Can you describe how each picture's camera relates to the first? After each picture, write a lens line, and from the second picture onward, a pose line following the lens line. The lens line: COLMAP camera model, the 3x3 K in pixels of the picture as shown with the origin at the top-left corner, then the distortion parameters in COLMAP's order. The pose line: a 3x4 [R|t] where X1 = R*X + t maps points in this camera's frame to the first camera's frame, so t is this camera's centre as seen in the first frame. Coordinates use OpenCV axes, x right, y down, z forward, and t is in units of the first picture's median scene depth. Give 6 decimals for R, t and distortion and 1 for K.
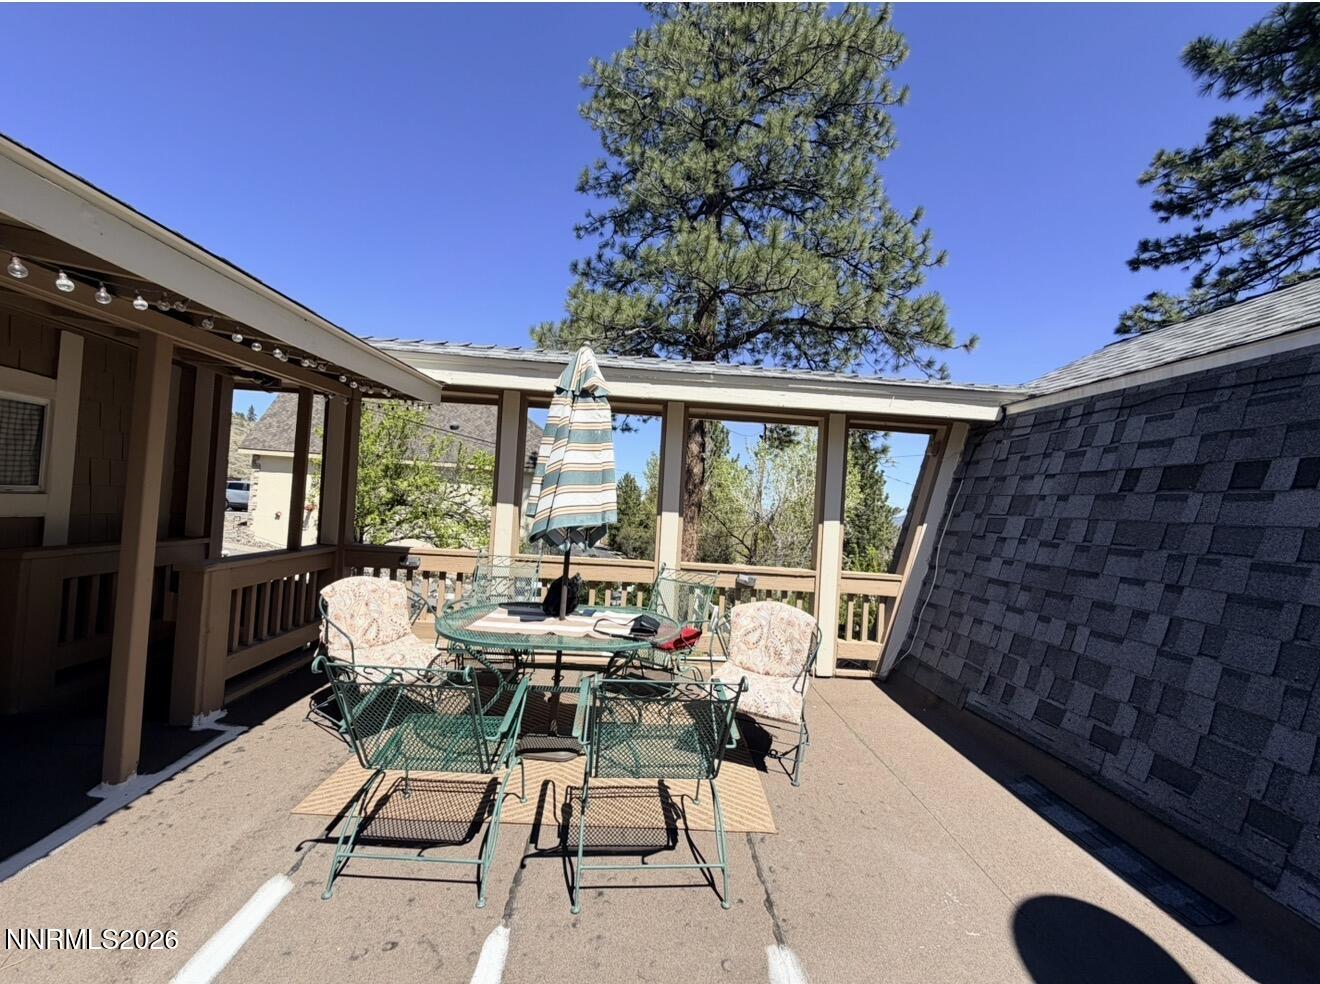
lens RADIAL K [[524.8, 0, 656.5], [0, 524.8, 496.5], [0, 0, 1]] dist [0.001635, -0.000285]
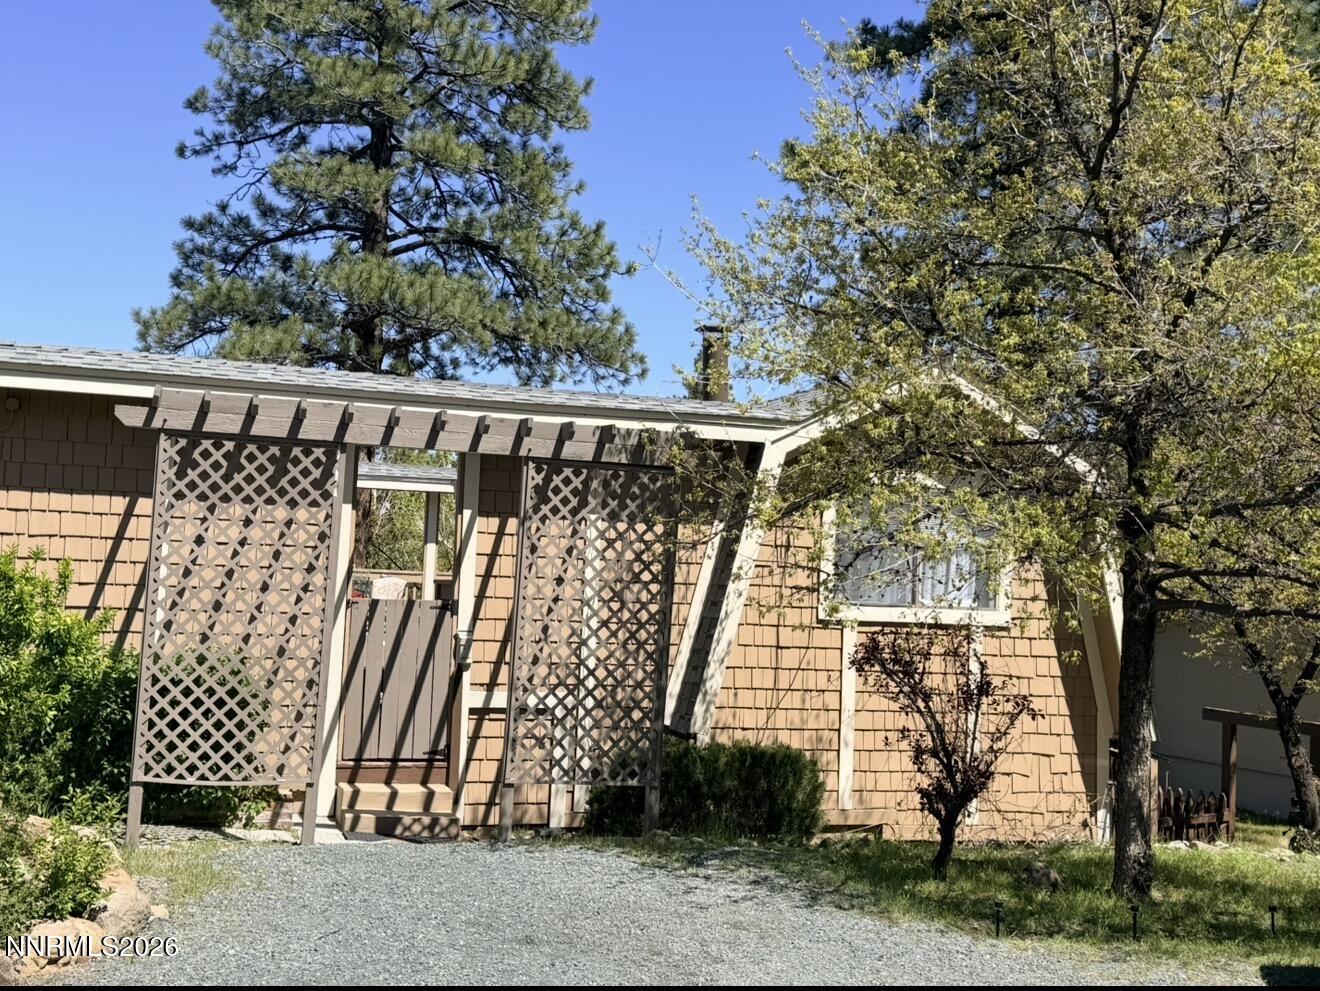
lens RADIAL K [[1480.4, 0, 660.0], [0, 1480.4, 495.5], [0, 0, 1]] dist [0.136586, -0.001575]
pose [[0.963514, -0.003868, 0.267631, -0.313374], [0.009126, 0.999789, -0.018407, -0.024623], [-0.267503, 0.020178, 0.963346, -4.457788]]
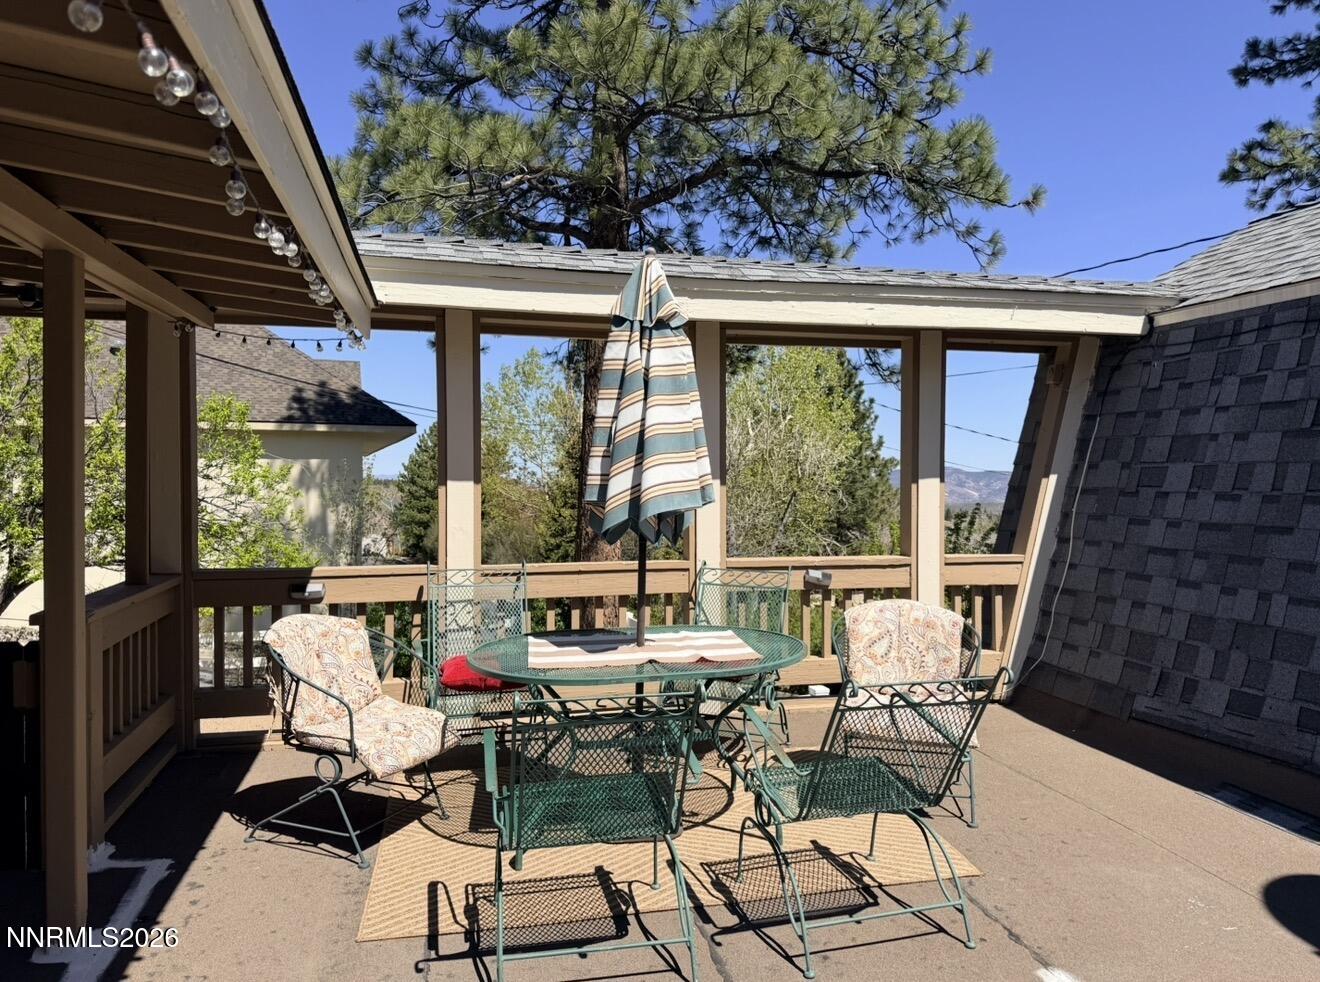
lens RADIAL K [[934.2, 0, 665.5], [0, 934.2, 493.2], [0, 0, 1]] dist [0.030449, -0.026753]
pose [[0.978457, -0.062088, 0.196894, -0.258921], [0.054293, 0.997522, 0.044747, -0.016764], [-0.199185, -0.033093, 0.979403, -0.154082]]
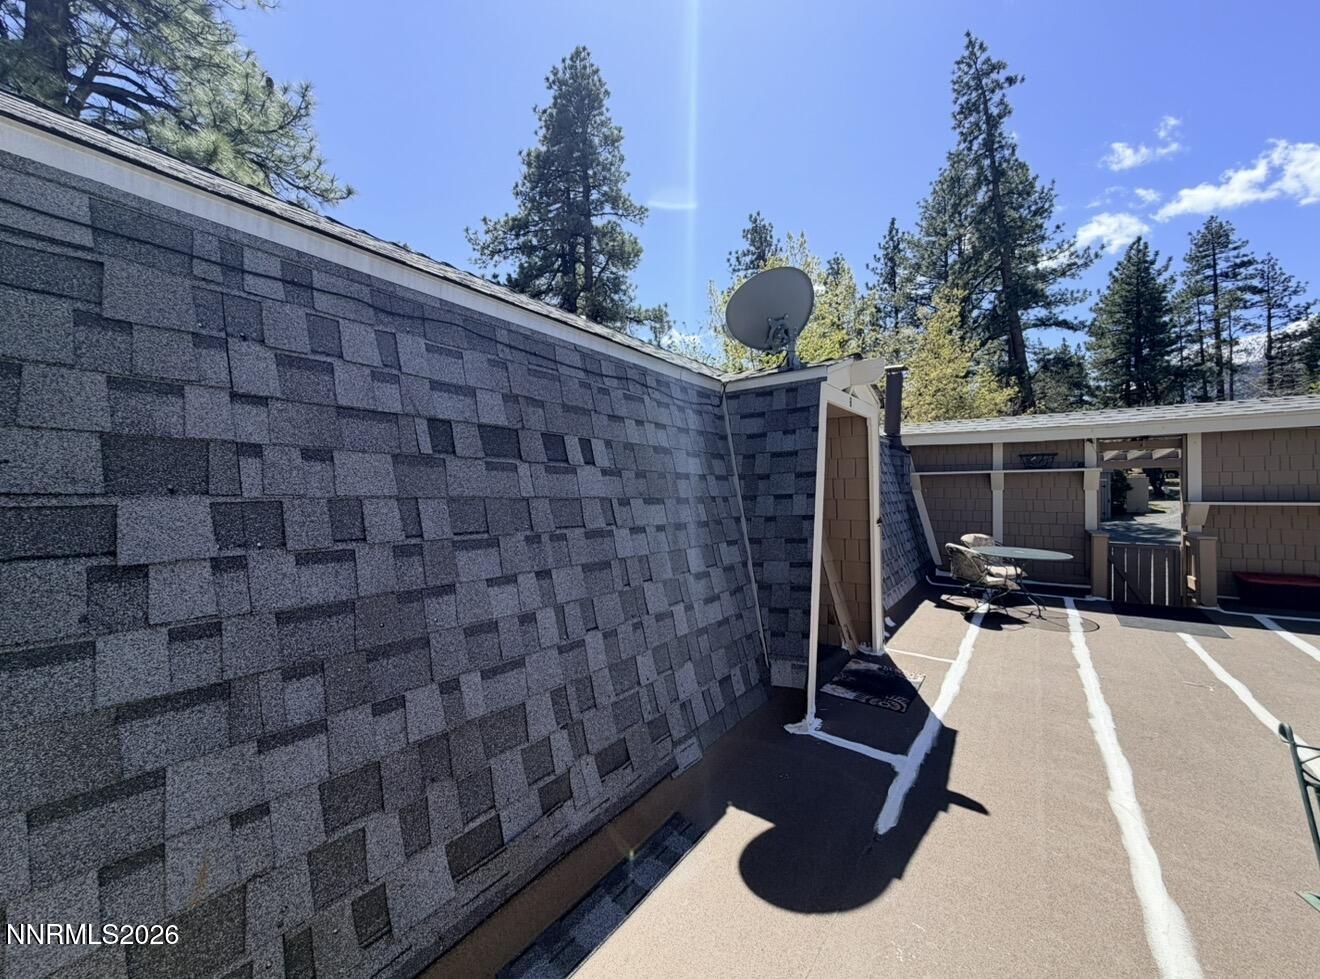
lens RADIAL K [[526.2, 0, 657.1], [0, 526.2, 490.2], [0, 0, 1]] dist [-0.000049, -0.000182]
pose [[-0.786732, -0.052812, 0.615032, 0.177287], [-0.054711, 0.998378, 0.015745, 0.007745], [-0.614866, -0.021262, -0.788345, 0.879888]]
